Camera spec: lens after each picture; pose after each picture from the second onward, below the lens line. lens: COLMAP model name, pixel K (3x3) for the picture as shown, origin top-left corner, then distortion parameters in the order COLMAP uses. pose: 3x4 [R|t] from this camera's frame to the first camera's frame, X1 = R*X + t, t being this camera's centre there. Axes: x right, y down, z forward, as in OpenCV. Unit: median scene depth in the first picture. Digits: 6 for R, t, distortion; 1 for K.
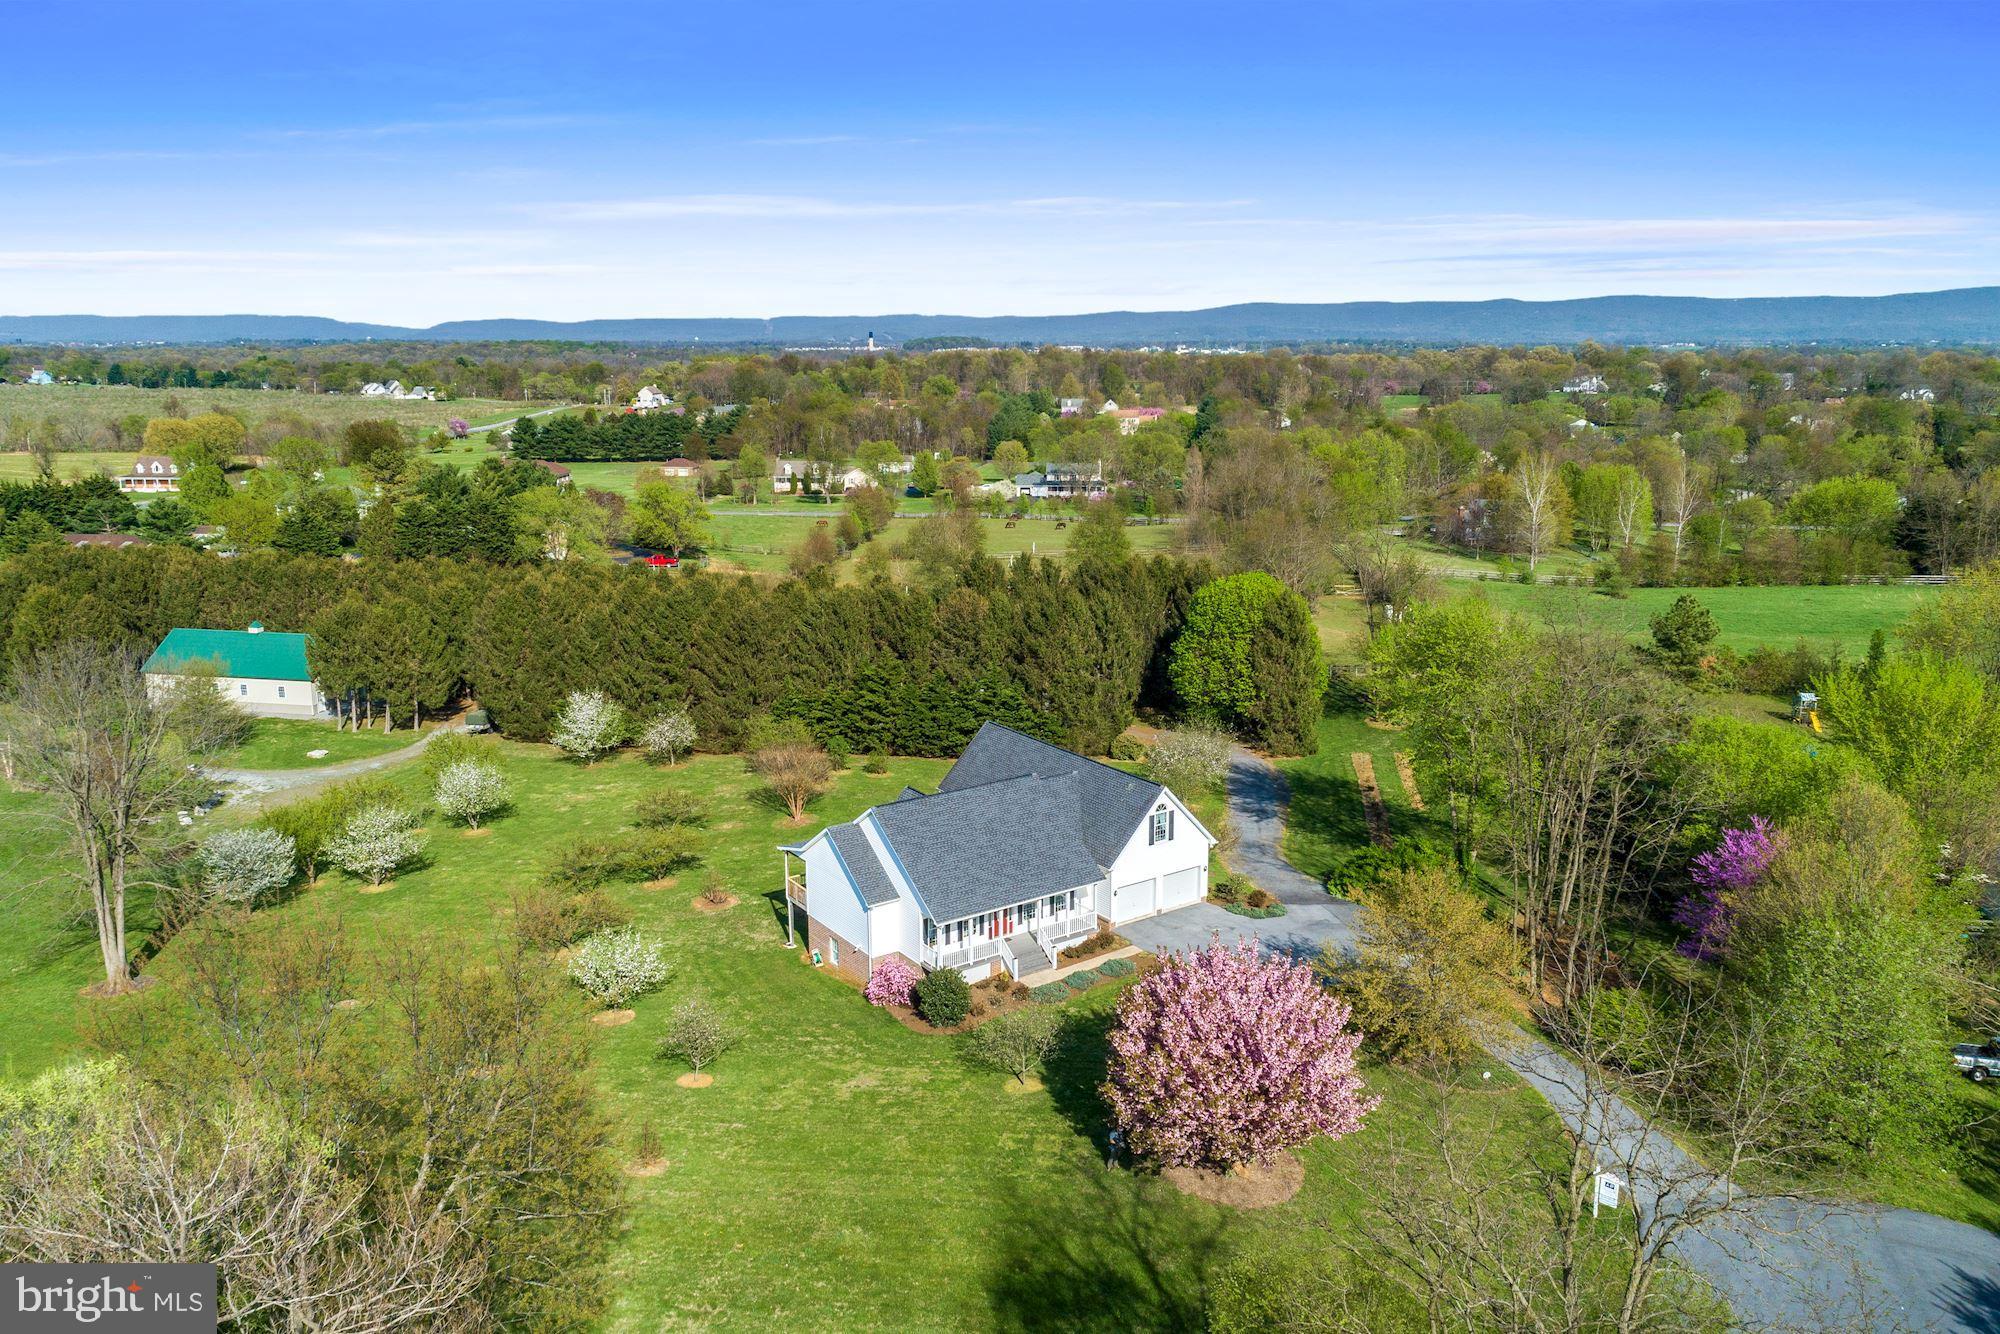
lens RADIAL K [[1531.7, 0, 1007.4], [0, 1531.7, 663.0], [0, 0, 1]] dist [0.024218, 0.009013]
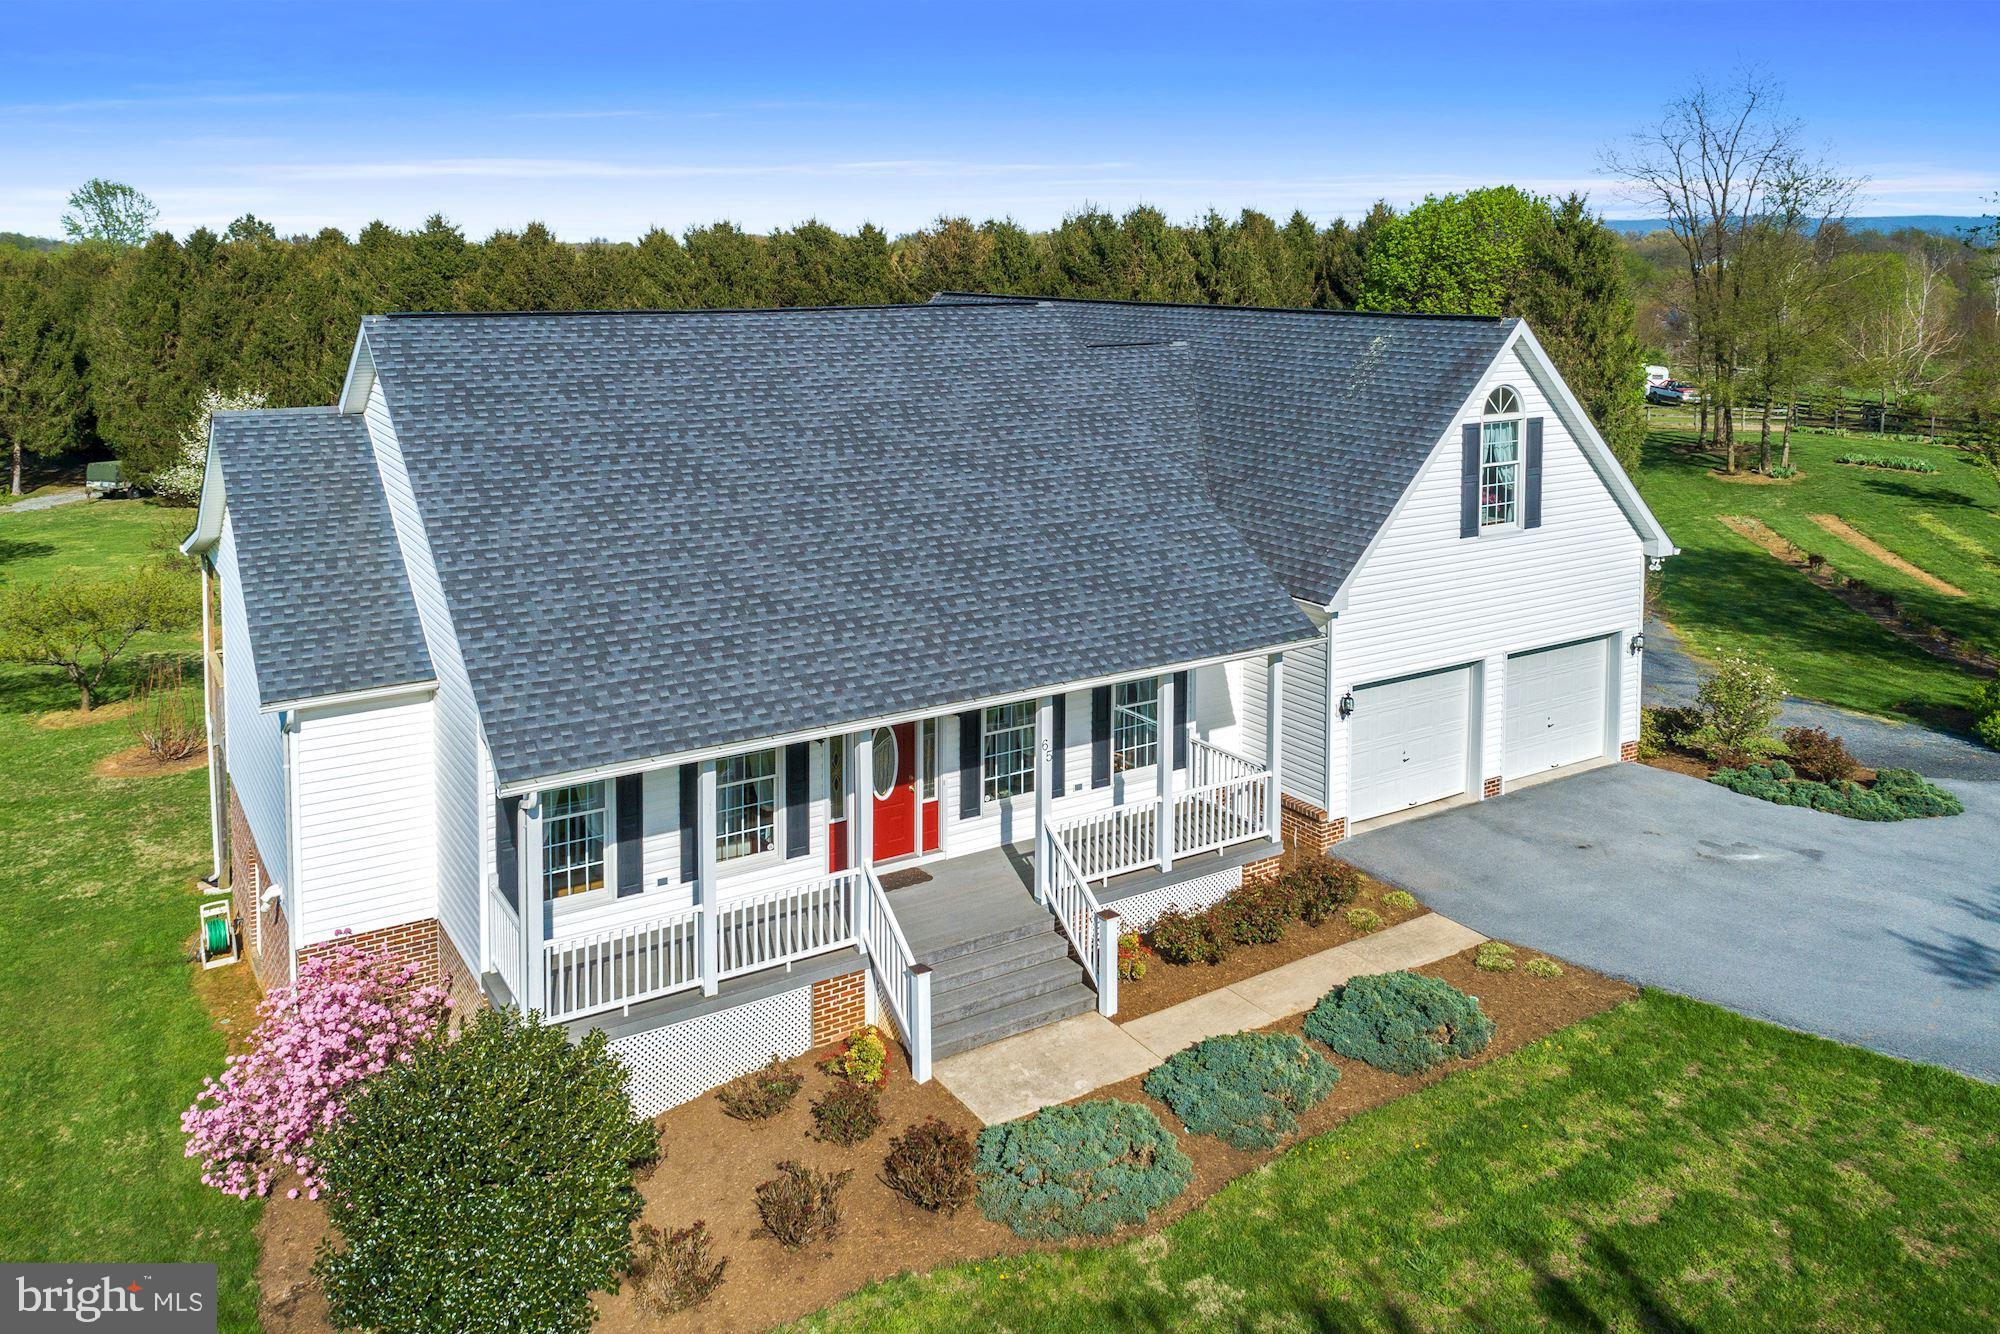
lens RADIAL K [[1531.7, 0, 971.8], [0, 1531.7, 468.3], [0, 0, 1]] dist [0.024218, 0.009013]
pose [[0.997822, 0.003690, -0.065864, 0.015047], [-0.009117, 0.996567, -0.082292, 0.083063], [0.065334, 0.082714, 0.994429, 0.460792]]
